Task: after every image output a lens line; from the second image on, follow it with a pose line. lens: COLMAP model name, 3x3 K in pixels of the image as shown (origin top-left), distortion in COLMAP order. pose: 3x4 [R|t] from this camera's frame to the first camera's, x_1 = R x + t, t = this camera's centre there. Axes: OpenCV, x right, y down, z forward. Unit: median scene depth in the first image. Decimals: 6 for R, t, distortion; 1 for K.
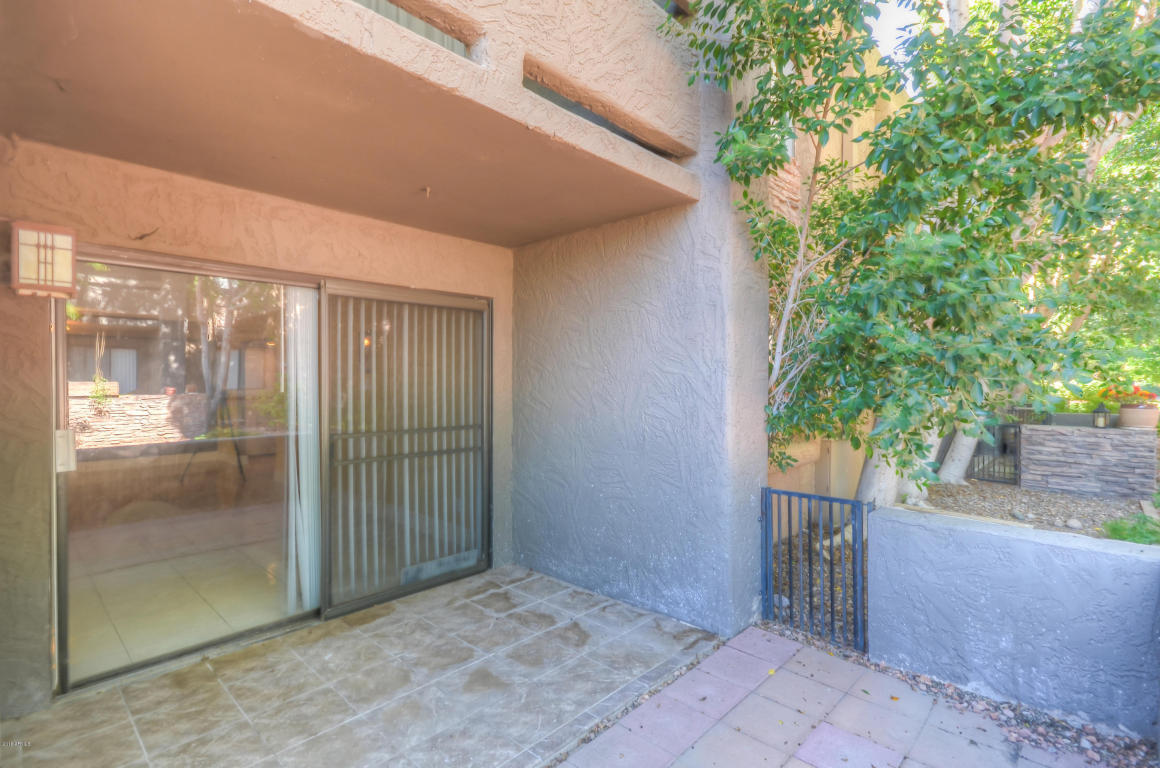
lens RADIAL K [[524.2, 0, 573.8], [0, 524.2, 382.2], [0, 0, 1]] dist [0.015773, -0.007540]
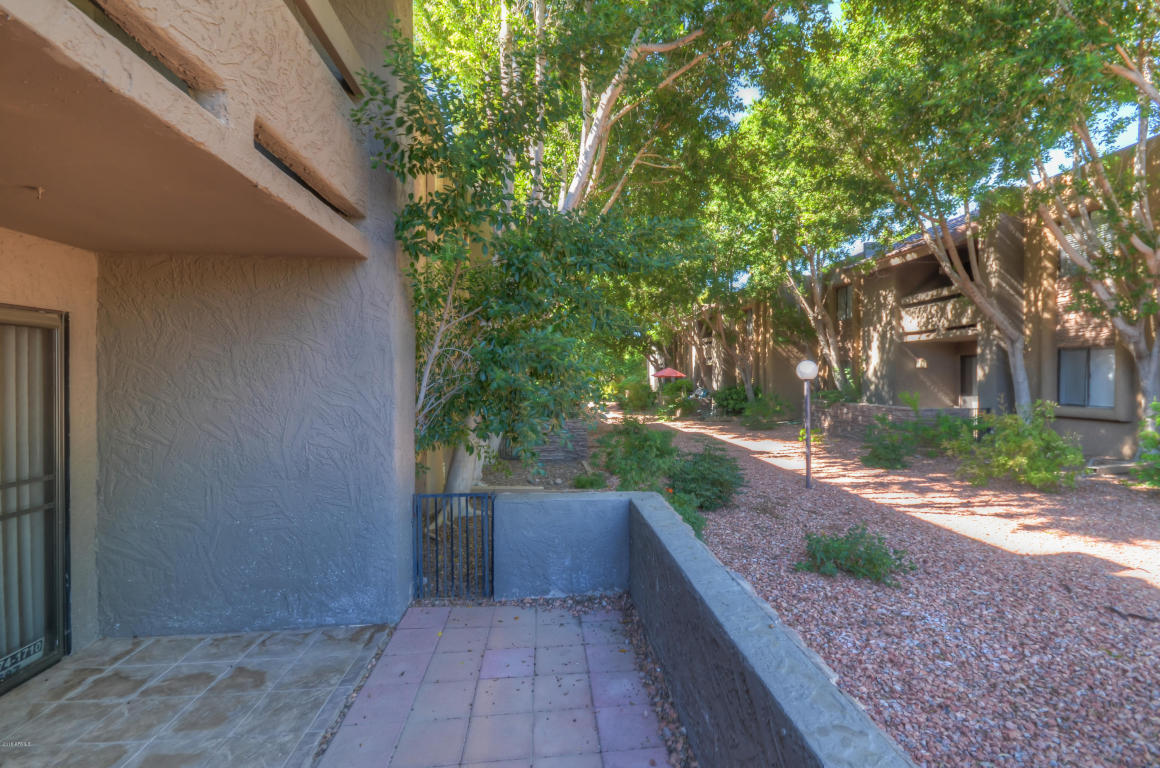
lens RADIAL K [[499.7, 0, 549.5], [0, 499.7, 382.5], [0, 0, 1]] dist [0.017830, -0.013501]
pose [[0.692425, -0.014933, 0.721335, -0.277194], [0.012518, 0.999884, 0.008684, -0.072532], [-0.721381, 0.003016, 0.692531, -0.057808]]
